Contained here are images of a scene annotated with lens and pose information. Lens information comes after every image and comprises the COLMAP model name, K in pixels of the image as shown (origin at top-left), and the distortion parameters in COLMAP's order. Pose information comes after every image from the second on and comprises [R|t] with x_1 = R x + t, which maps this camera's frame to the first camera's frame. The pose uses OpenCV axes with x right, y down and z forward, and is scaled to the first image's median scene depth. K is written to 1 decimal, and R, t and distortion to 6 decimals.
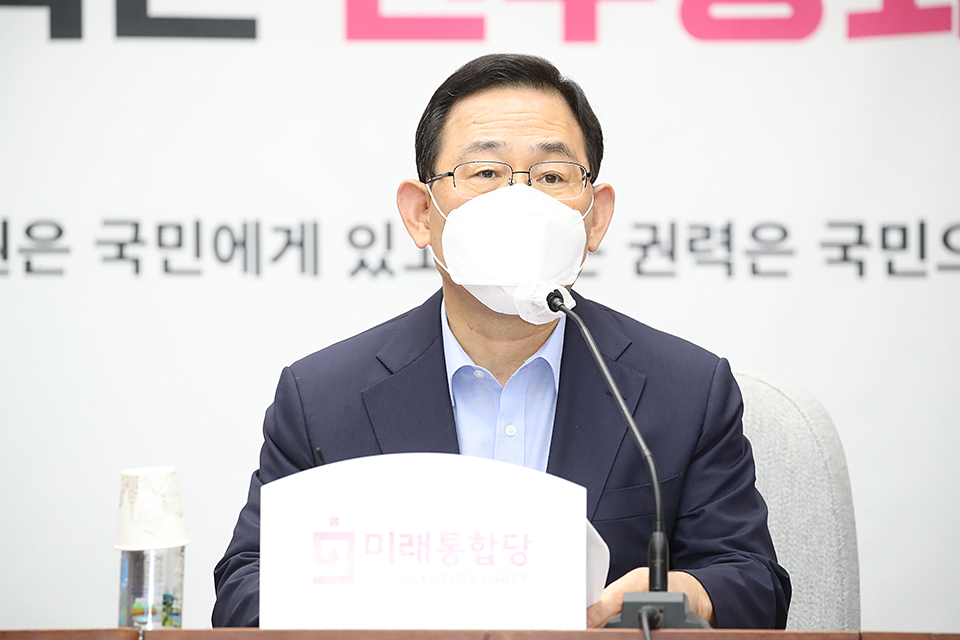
lens RADIAL K [[5765.0, 0, 480.0], [0, 5765.0, 320.0], [0, 0, 1]] dist [1.756215, -3.792668]
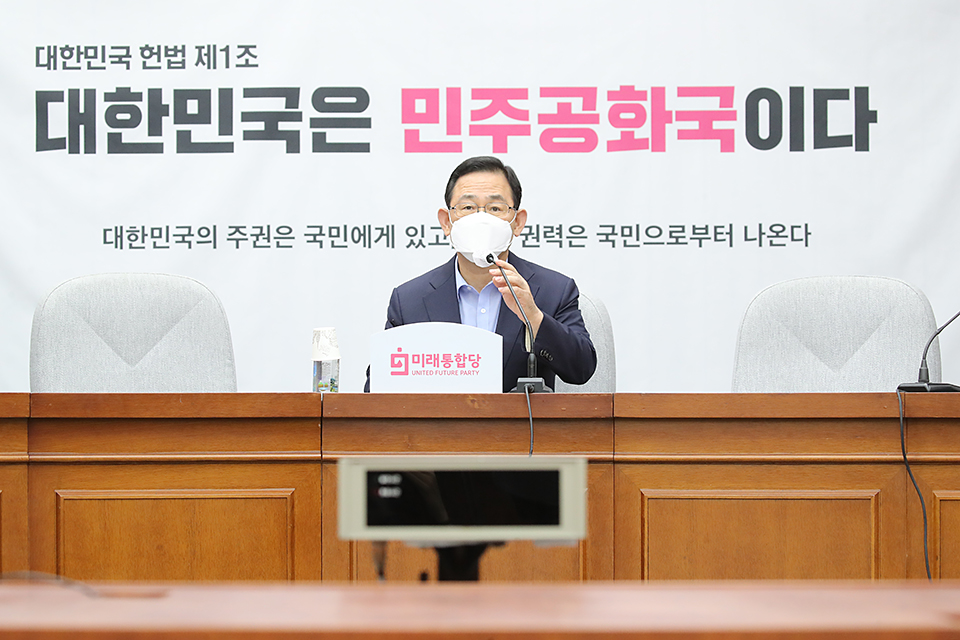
lens RADIAL K [[3292.8, 0, 480.0], [0, 3292.8, 320.0], [0, 0, 1]] dist [-0.004474, -2.507707]
pose [[0.999992, -0.003967, -0.000248, 0.008911], [0.003973, 0.999551, 0.029698, -0.018319], [0.000130, -0.029699, 0.999559, -0.406234]]
